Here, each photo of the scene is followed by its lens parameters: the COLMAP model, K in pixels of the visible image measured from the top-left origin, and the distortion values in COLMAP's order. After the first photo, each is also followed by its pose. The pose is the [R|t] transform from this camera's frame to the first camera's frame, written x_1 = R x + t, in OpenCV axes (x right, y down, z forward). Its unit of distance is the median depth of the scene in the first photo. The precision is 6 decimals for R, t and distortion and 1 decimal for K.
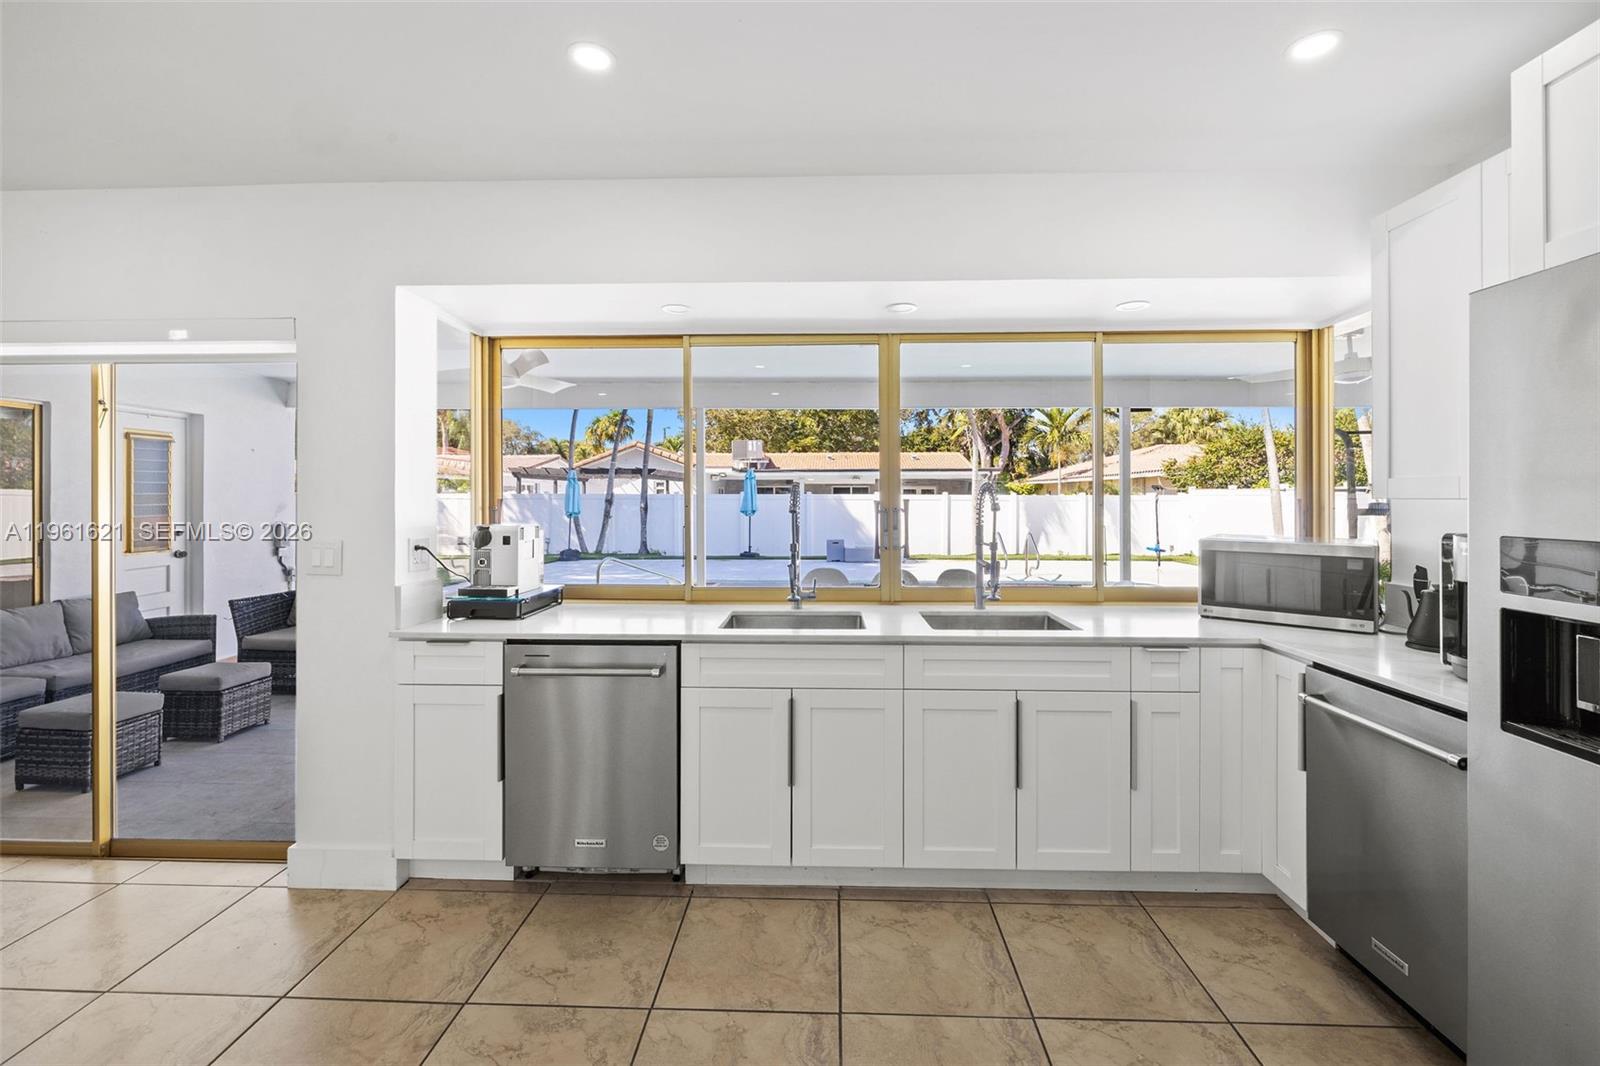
lens RADIAL K [[684.8, 0, 803.2], [0, 684.8, 495.4], [0, 0, 1]] dist [0.001336, -0.000047]
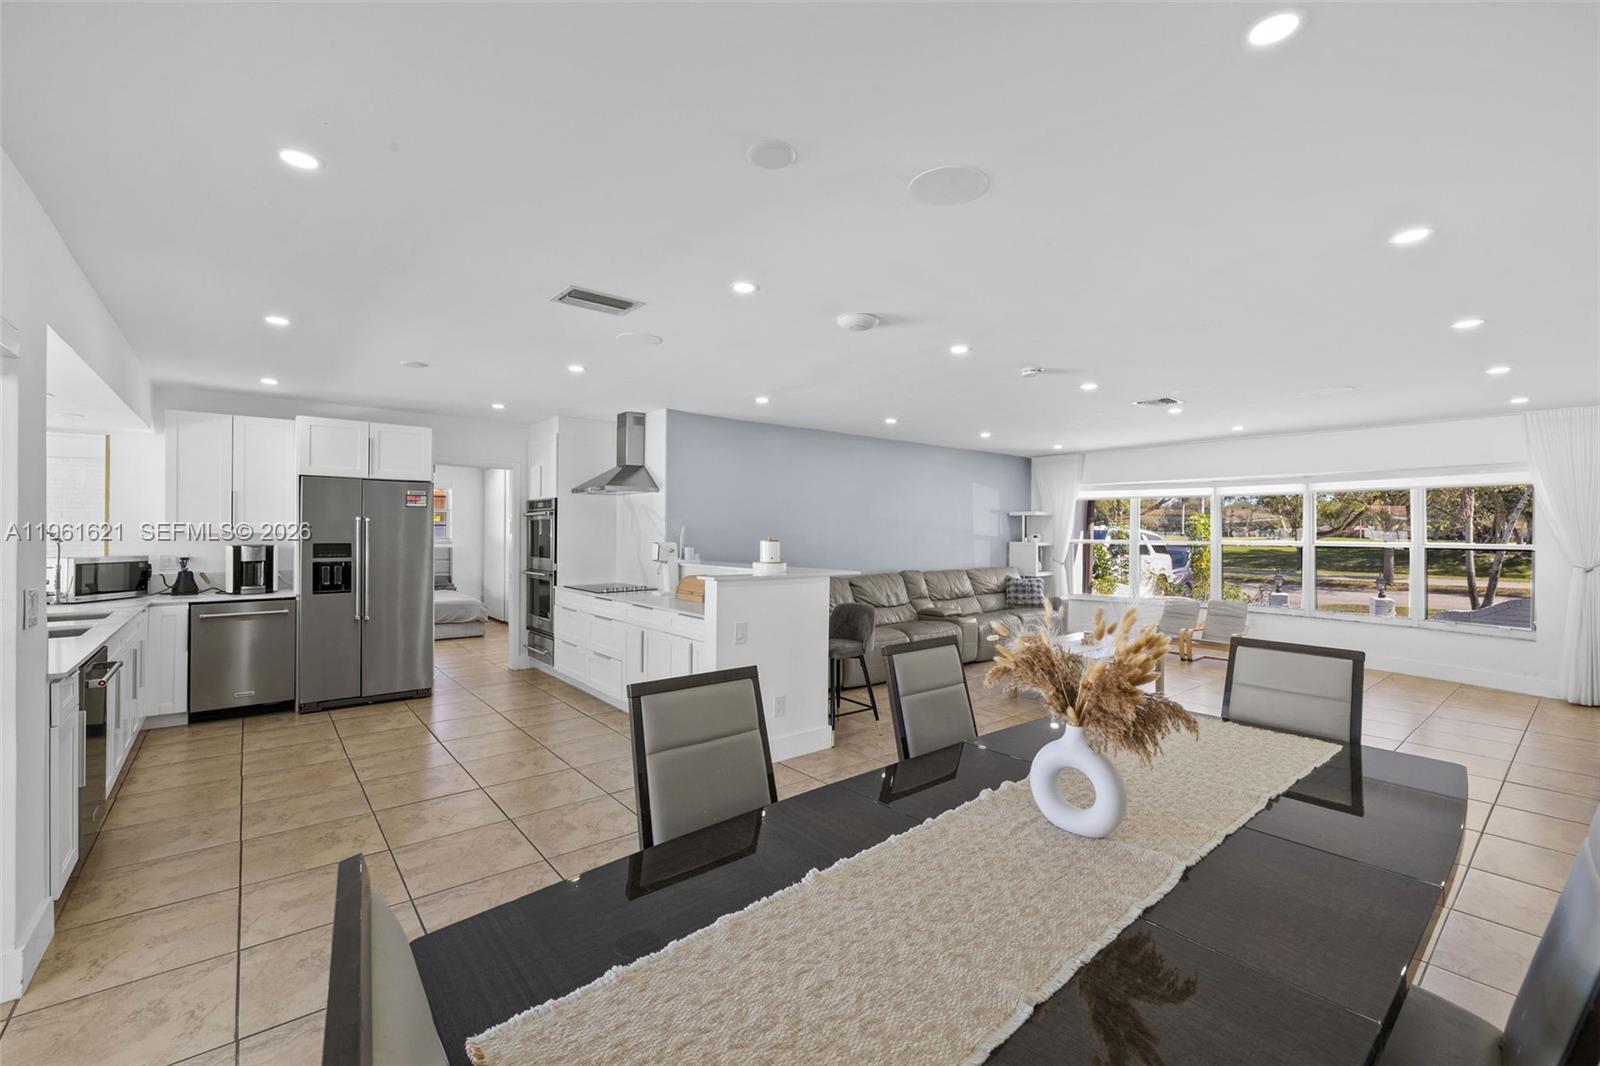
lens RADIAL K [[666.6, 0, 796.7], [0, 666.6, 527.7], [0, 0, 1]] dist [-0.001581, -0.000428]
pose [[-0.663474, -0.001776, 0.748197, -0.271769], [-0.006641, 0.999972, -0.003515, -0.002542], [-0.748170, -0.007301, -0.663467, 0.111556]]
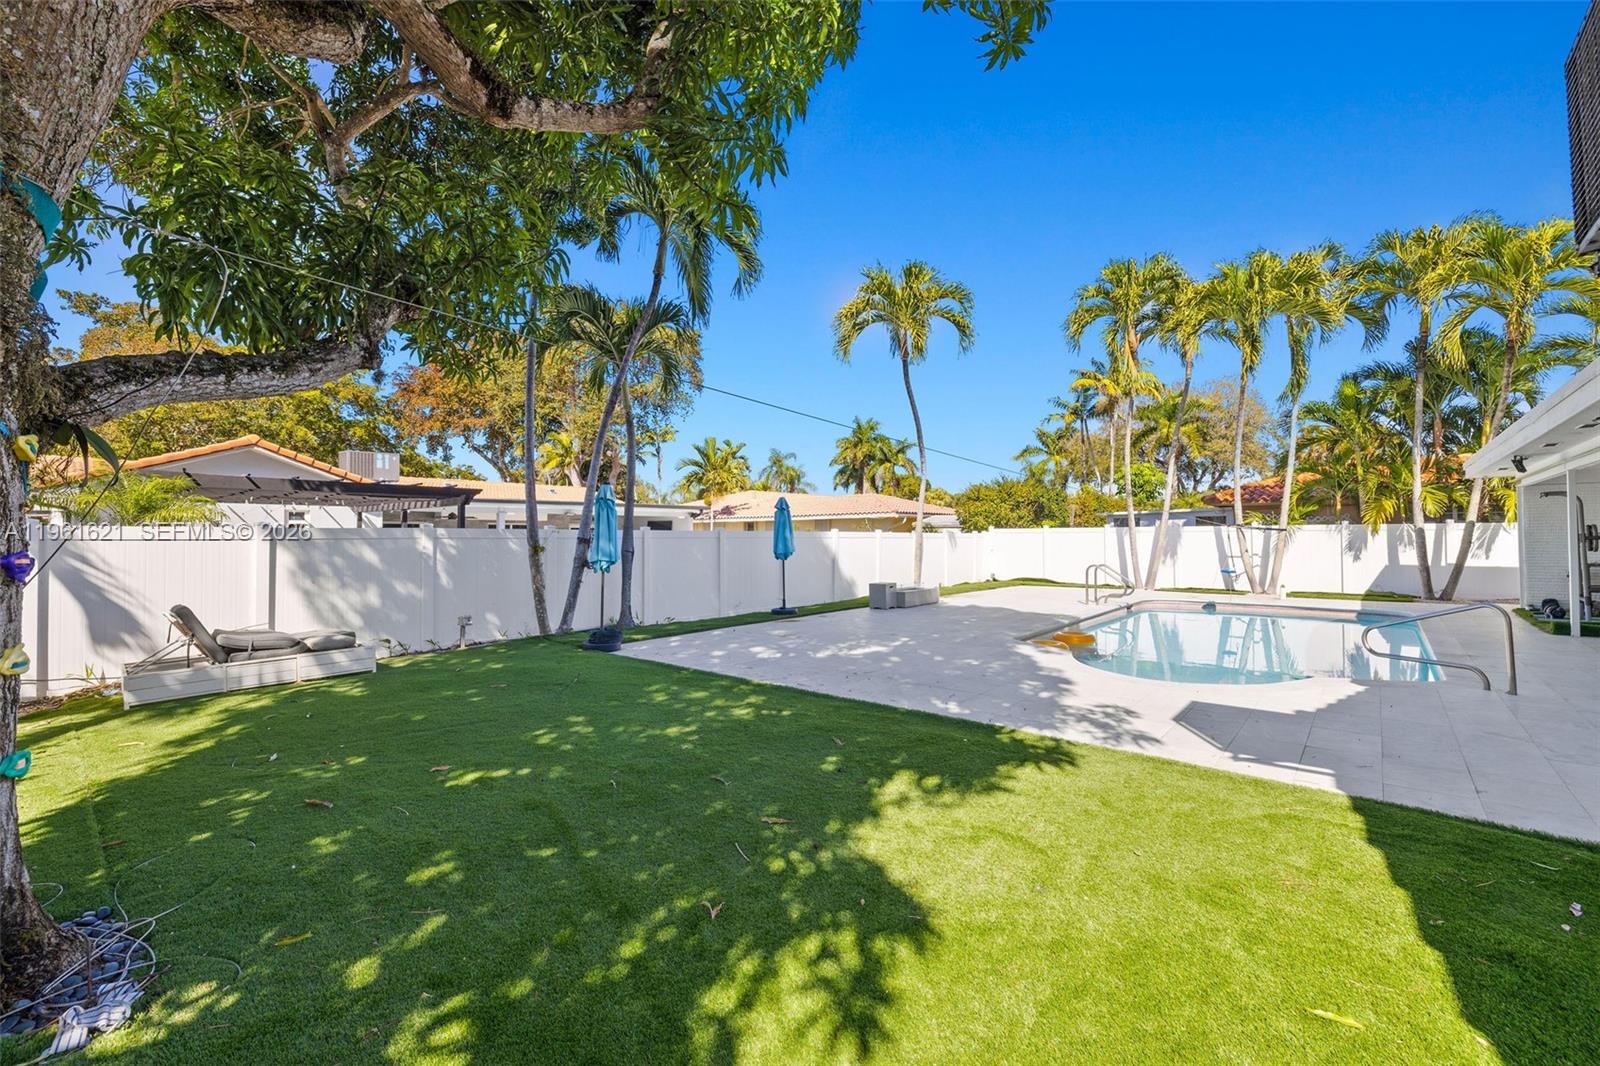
lens RADIAL K [[666.6, 0, 796.7], [0, 666.6, 527.7], [0, 0, 1]] dist [-0.001581, -0.000428]
pose [[0.623130, 0.007489, 0.782083, -0.623297], [0.002779, 0.999927, -0.011789, 0.003534], [-0.782113, 0.009519, 0.623063, 0.516393]]
